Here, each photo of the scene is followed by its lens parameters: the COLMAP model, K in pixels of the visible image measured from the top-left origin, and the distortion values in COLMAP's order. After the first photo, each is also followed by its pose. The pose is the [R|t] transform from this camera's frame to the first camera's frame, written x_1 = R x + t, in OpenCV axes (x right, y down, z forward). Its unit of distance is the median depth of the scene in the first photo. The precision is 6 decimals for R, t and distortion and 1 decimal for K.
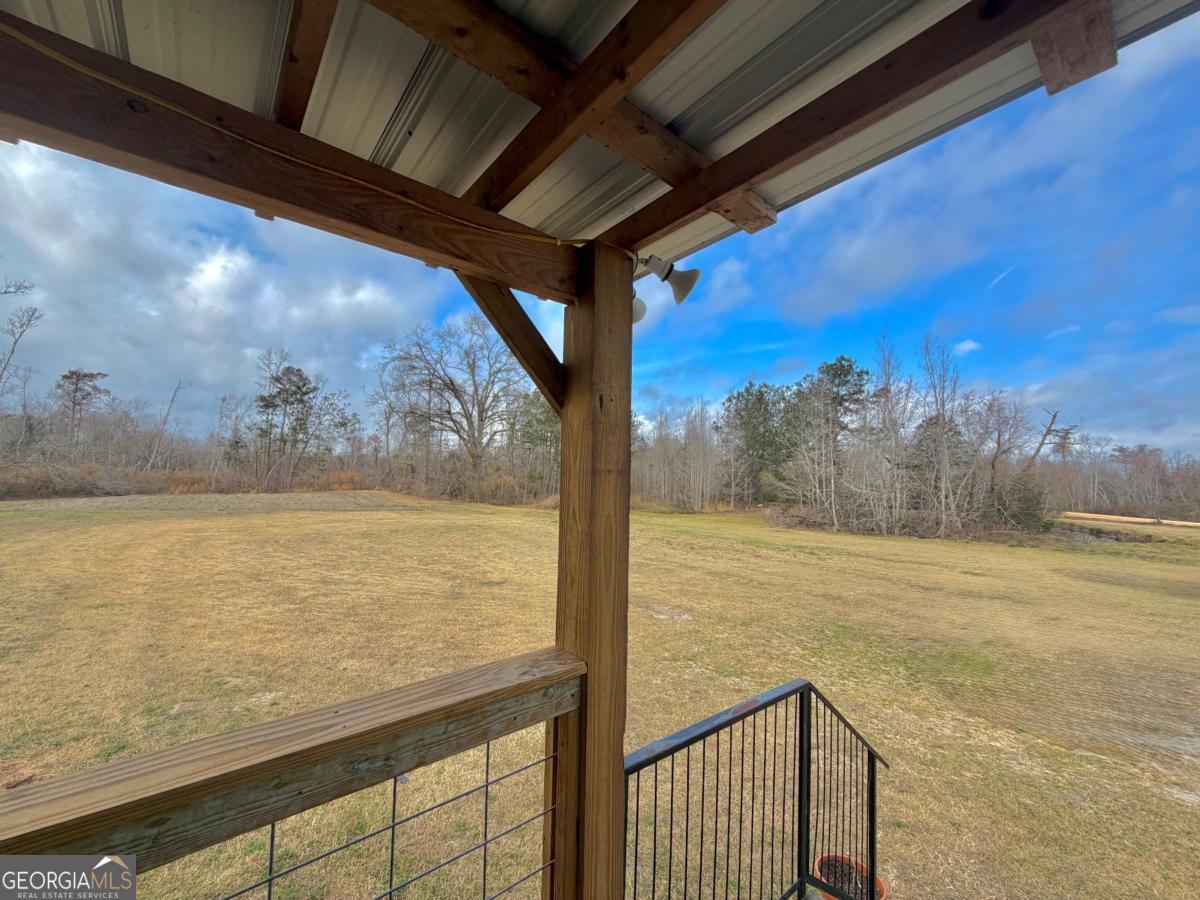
lens RADIAL K [[479.8, 0, 600.8], [0, 479.8, 454.9], [0, 0, 1]] dist [-0.002983, -0.000313]
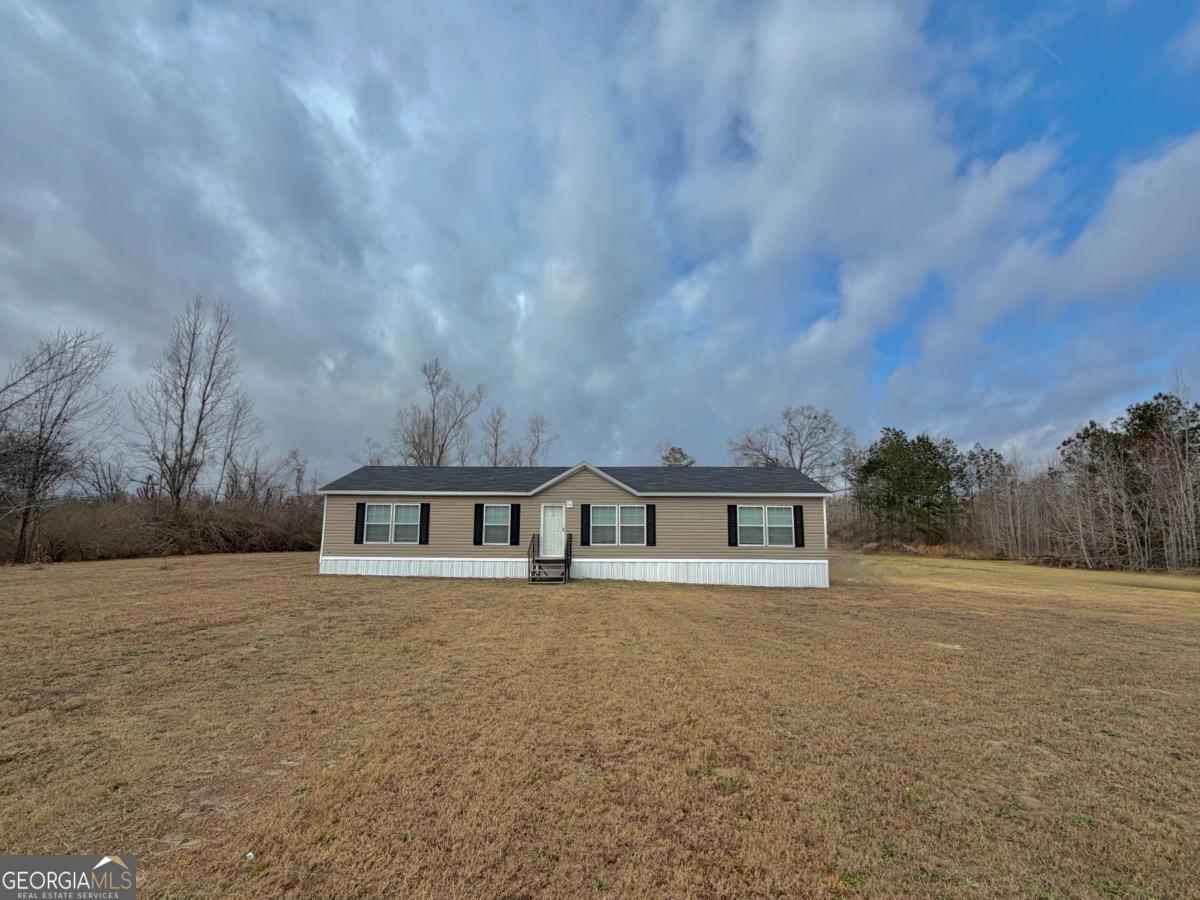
lens RADIAL K [[555.0, 0, 602.8], [0, 555.0, 456.1], [0, 0, 1]] dist [-0.000127, 0.000245]
pose [[0.760598, -0.104778, -0.640713, 0.202532], [0.043148, 0.992867, -0.111145, -0.004389], [0.647788, 0.056891, 0.759693, -0.325164]]
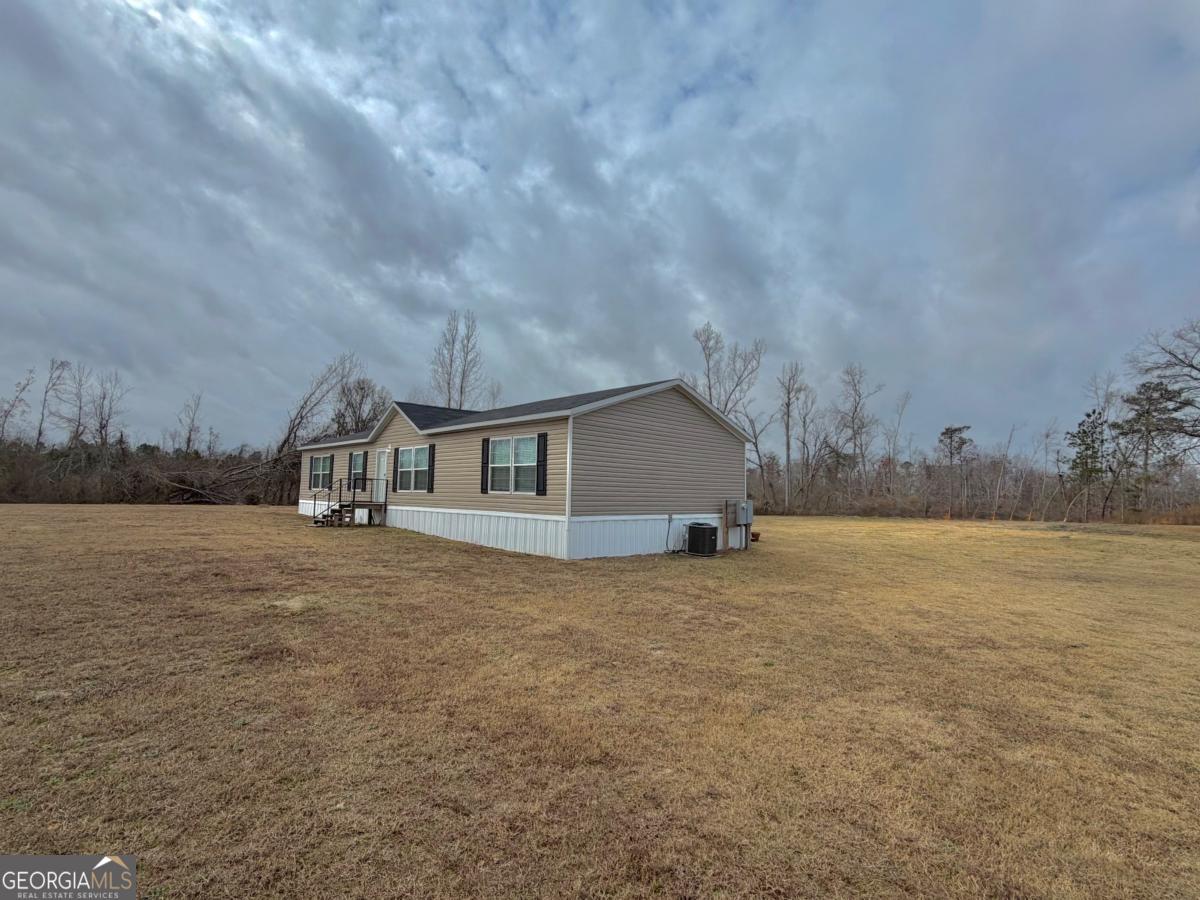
lens RADIAL K [[555.0, 0, 601.1], [0, 555.0, 450.7], [0, 0, 1]] dist [-0.000127, 0.000245]
pose [[0.098925, -0.106100, -0.989422, 0.270034], [0.024986, 0.994251, -0.104120, 0.016471], [0.994781, -0.014421, 0.101007, -0.075977]]
